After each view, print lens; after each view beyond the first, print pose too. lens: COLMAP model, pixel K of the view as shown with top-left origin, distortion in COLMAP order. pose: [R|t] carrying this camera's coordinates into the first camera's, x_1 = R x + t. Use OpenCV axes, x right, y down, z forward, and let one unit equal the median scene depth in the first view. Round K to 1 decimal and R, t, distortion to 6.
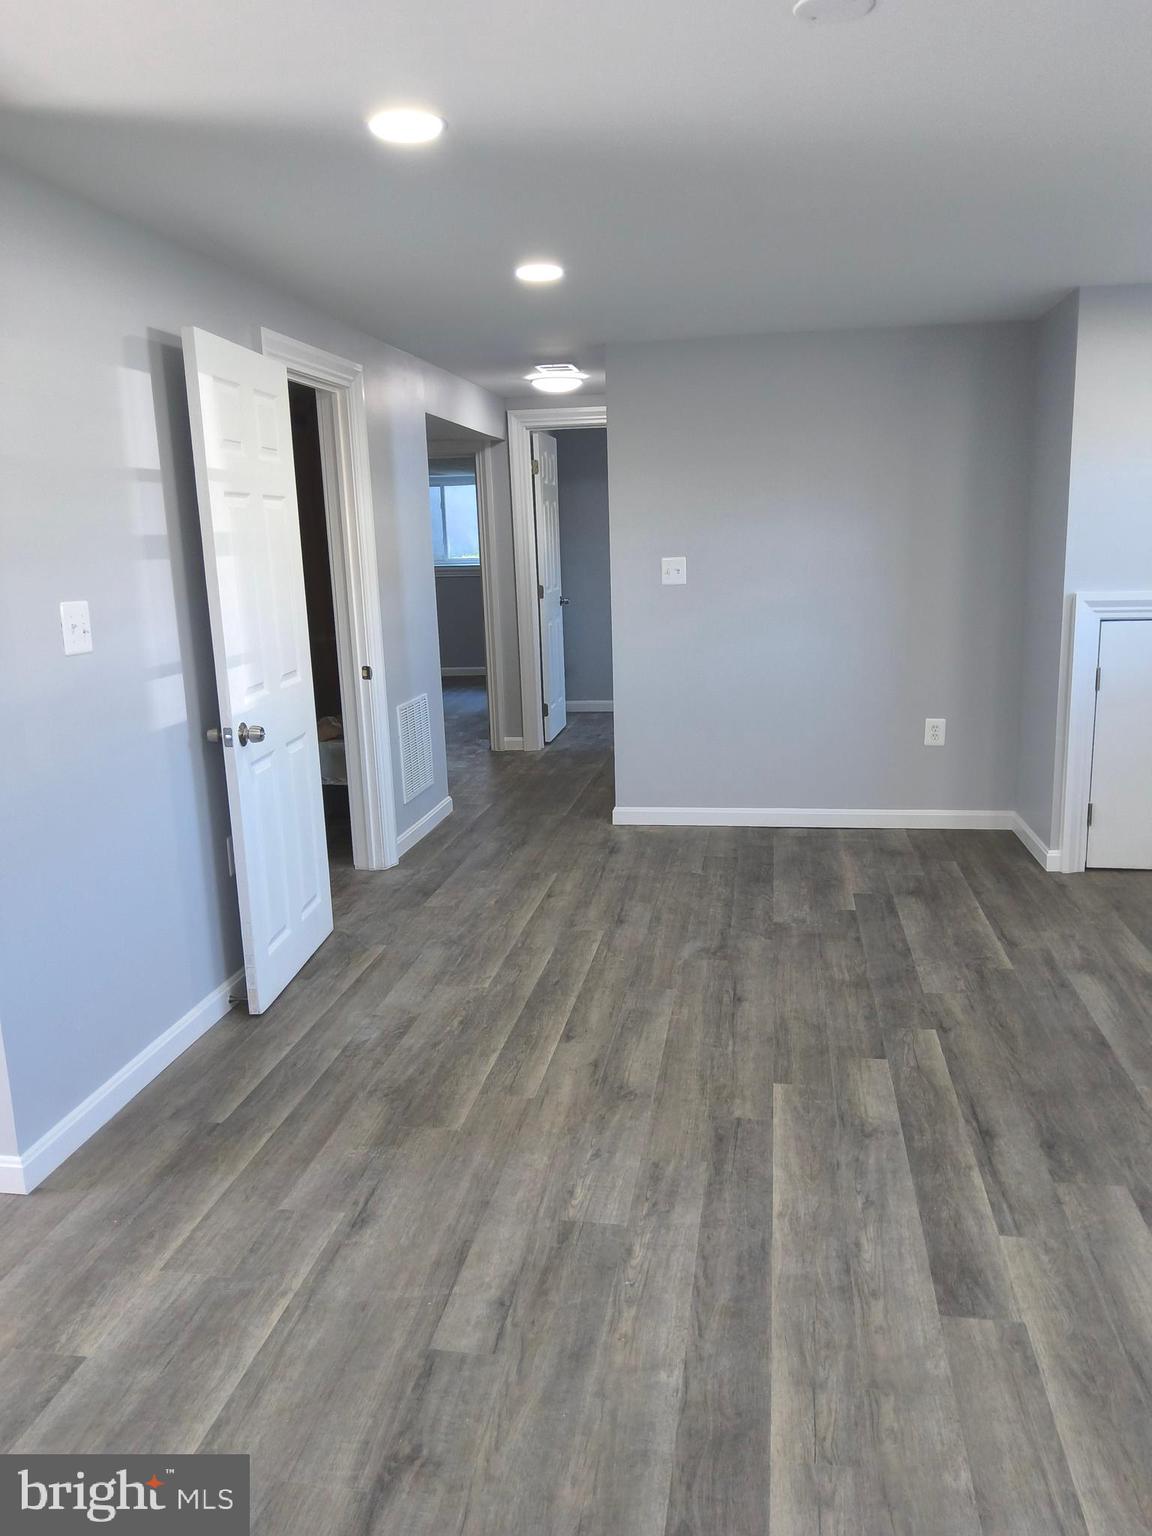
lens RADIAL K [[1154.1, 0, 576.1], [0, 1154.1, 769.6], [0, 0, 1]] dist [0.036594, -0.061599]
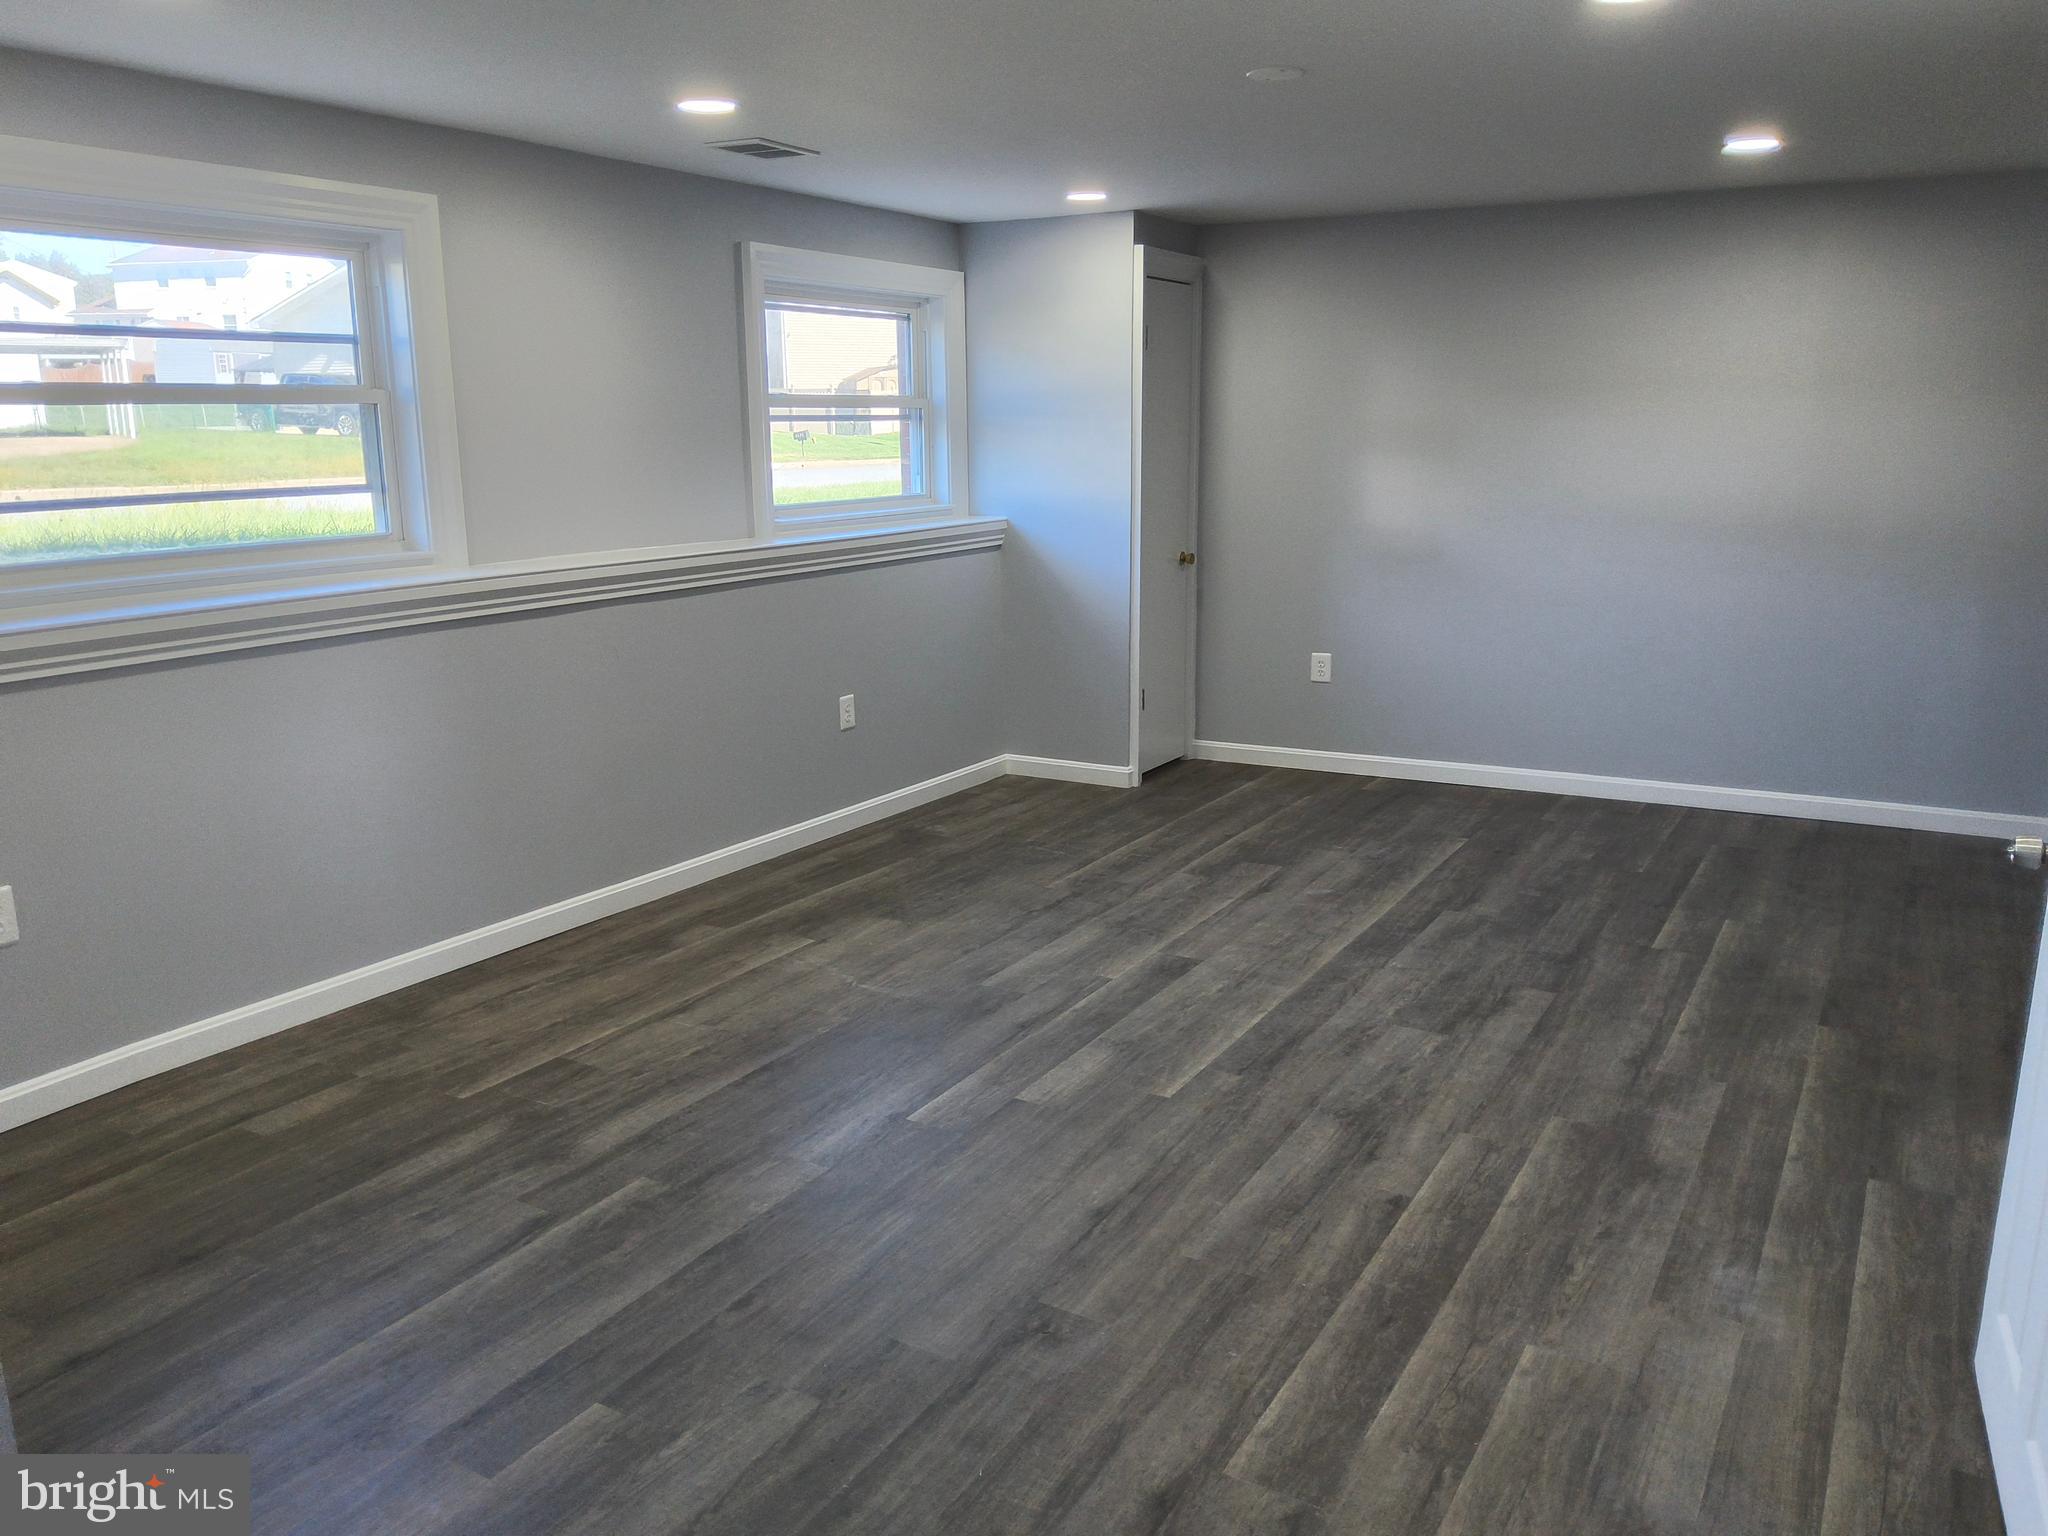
lens RADIAL K [[1538.8, 0, 1014.5], [0, 1538.8, 764.6], [0, 0, 1]] dist [0.036594, -0.061599]
pose [[-0.931208, -0.046028, 0.361569, -0.119589], [0.106586, 0.914244, 0.390893, -0.398025], [-0.348554, 0.402541, -0.846446, 1.831835]]
